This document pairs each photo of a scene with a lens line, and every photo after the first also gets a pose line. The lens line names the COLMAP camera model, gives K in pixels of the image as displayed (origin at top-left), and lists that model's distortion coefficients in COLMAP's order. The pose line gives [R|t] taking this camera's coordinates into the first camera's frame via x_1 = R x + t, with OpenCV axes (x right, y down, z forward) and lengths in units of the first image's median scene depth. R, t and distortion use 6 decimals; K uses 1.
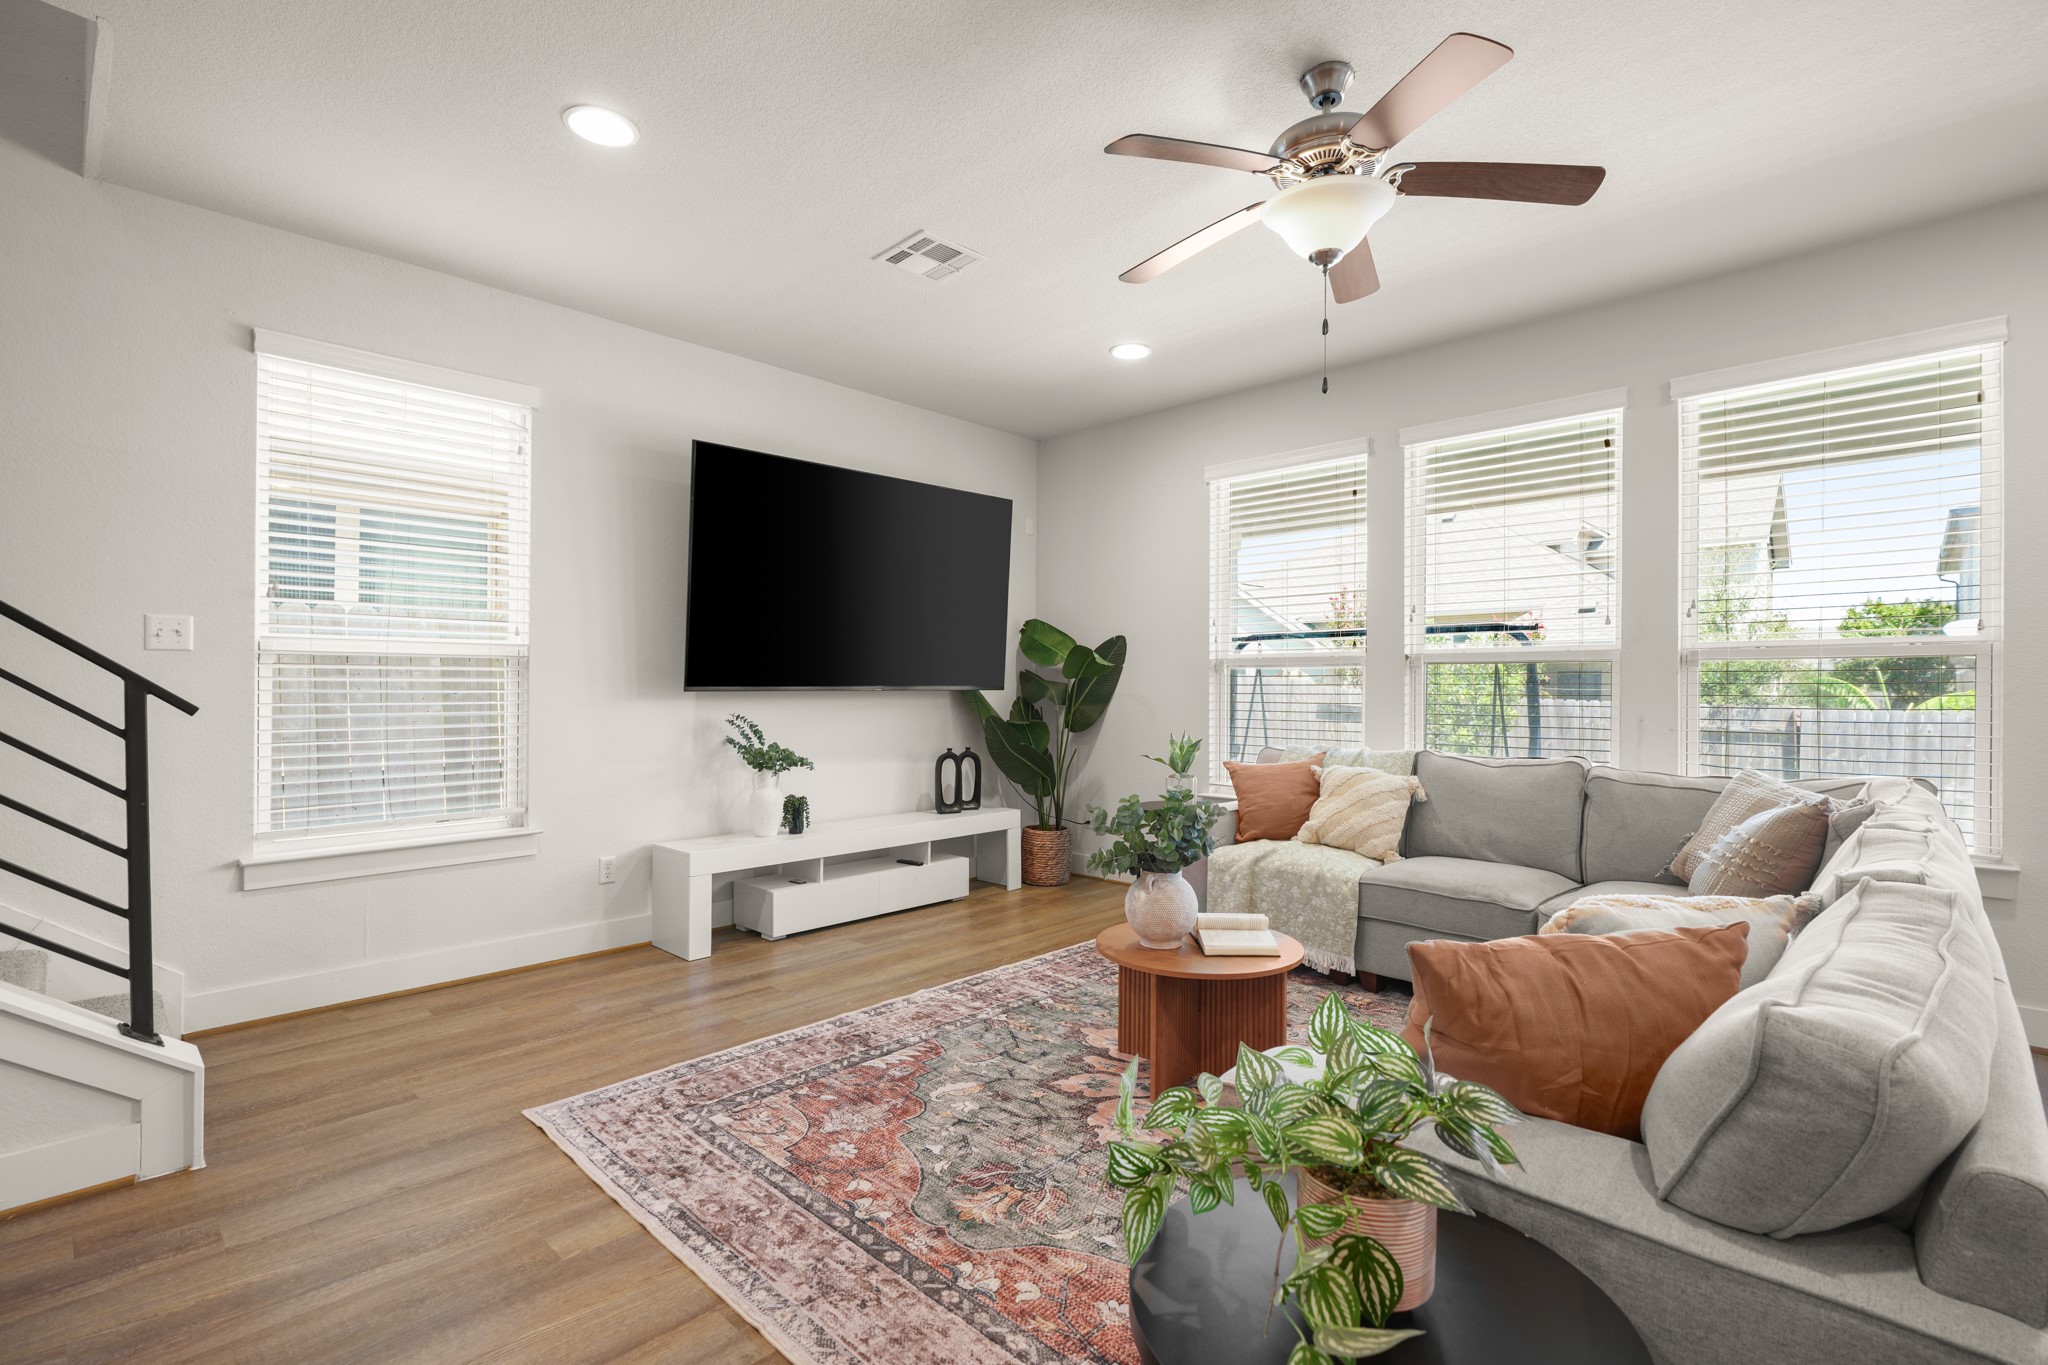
lens RADIAL K [[942.0, 0, 1021.8], [0, 942.0, 687.7], [0, 0, 1]] dist [-0.000315, 0.000039]
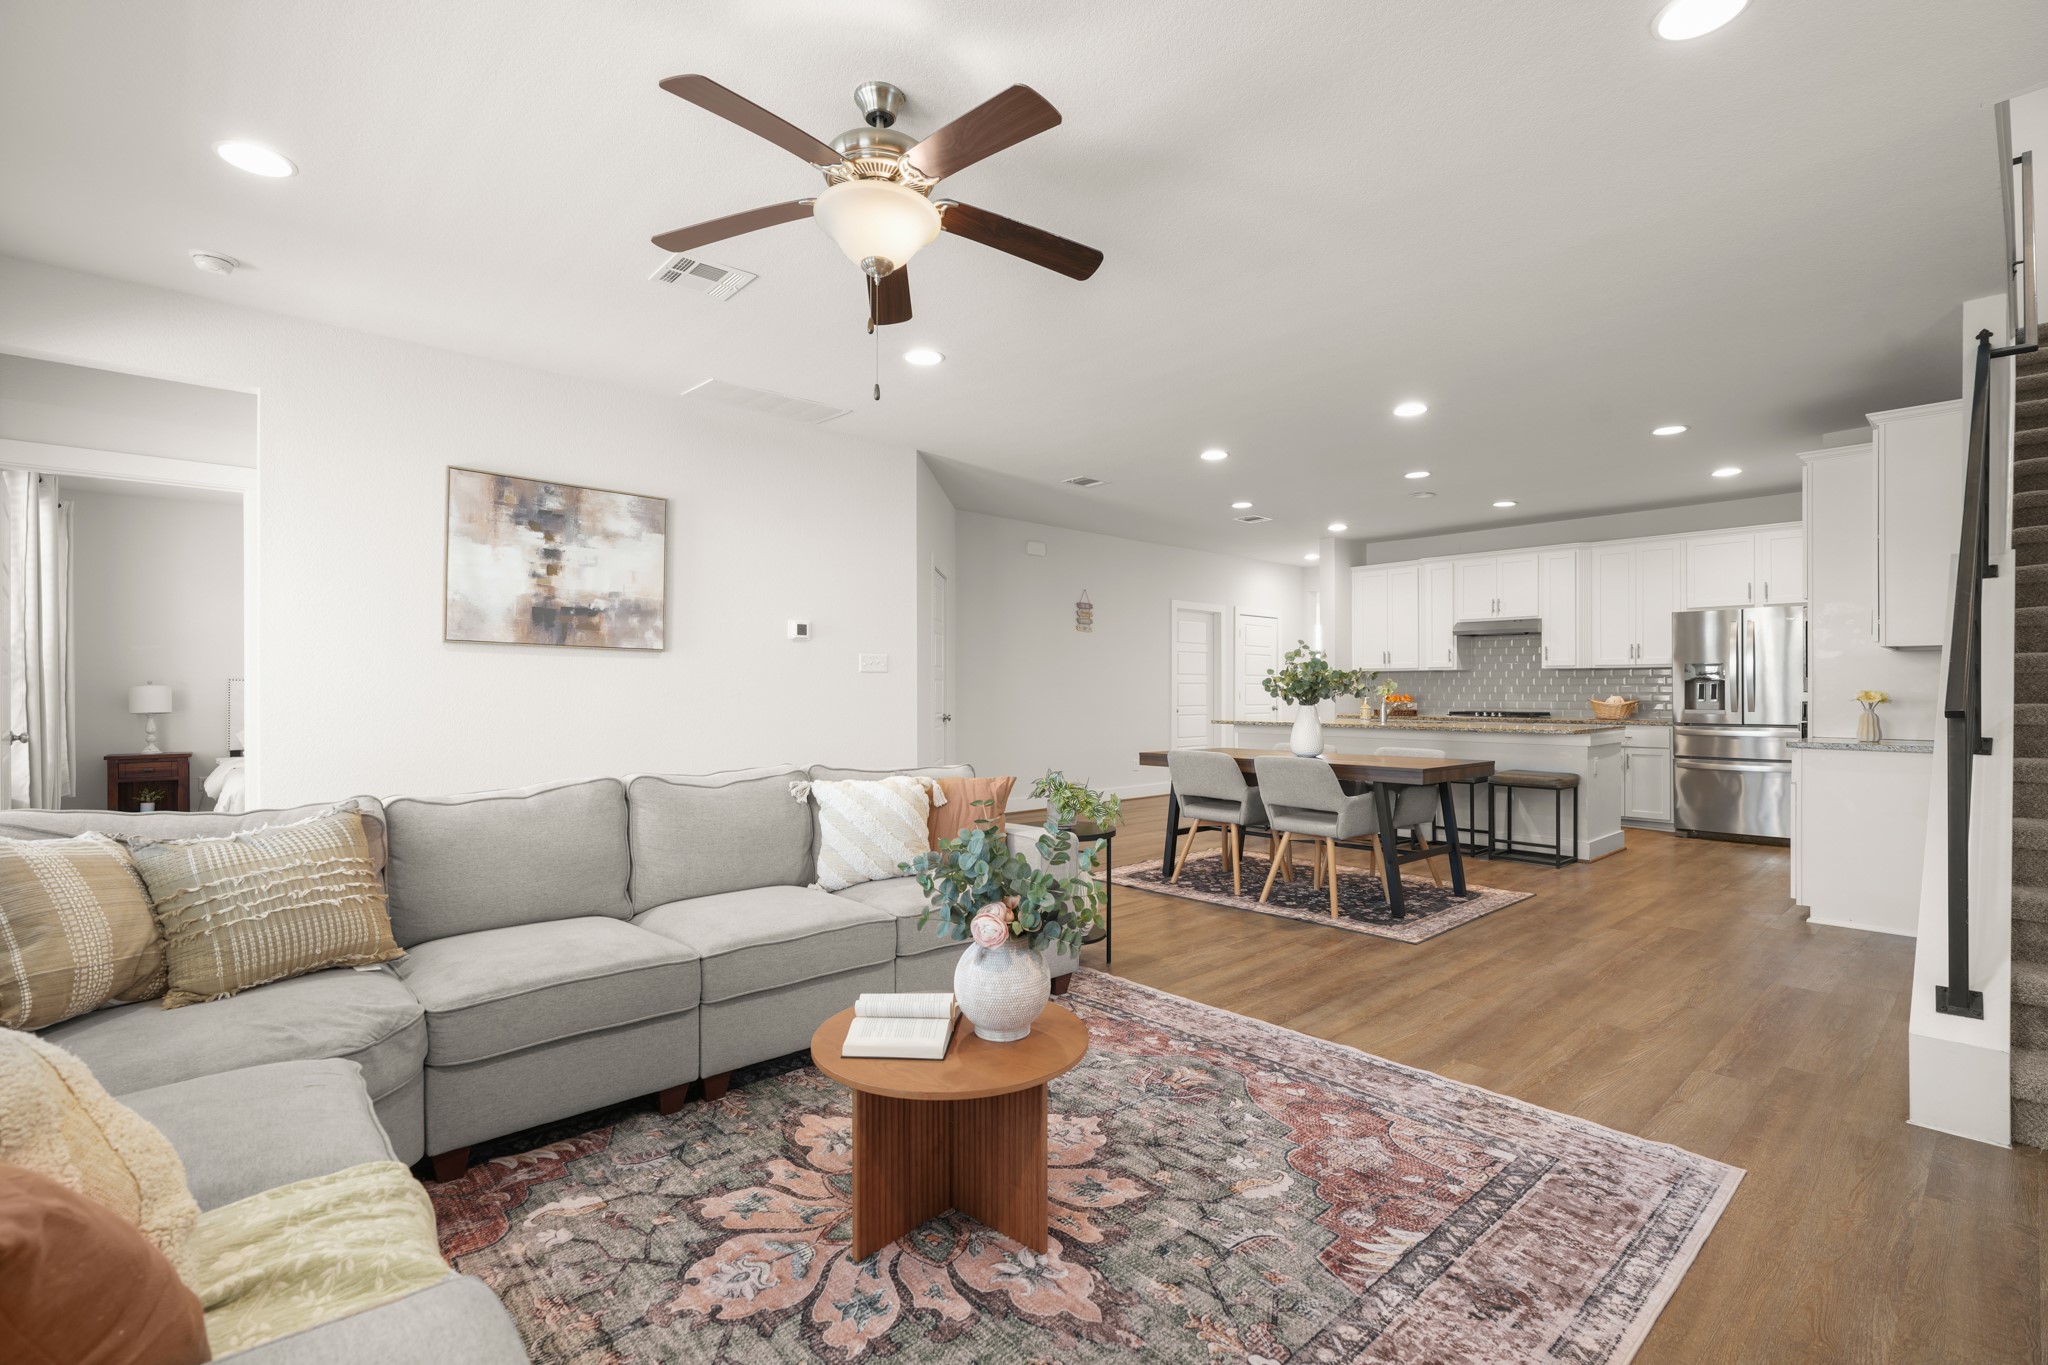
lens RADIAL K [[942.0, 0, 1026.4], [0, 942.0, 690.4], [0, 0, 1]] dist [-0.000315, 0.000039]
pose [[-0.998017, -0.000966, 0.062937, 0.090855], [-0.000839, 0.999998, 0.002059, -0.001932], [-0.062939, 0.002002, -0.998015, 1.957632]]
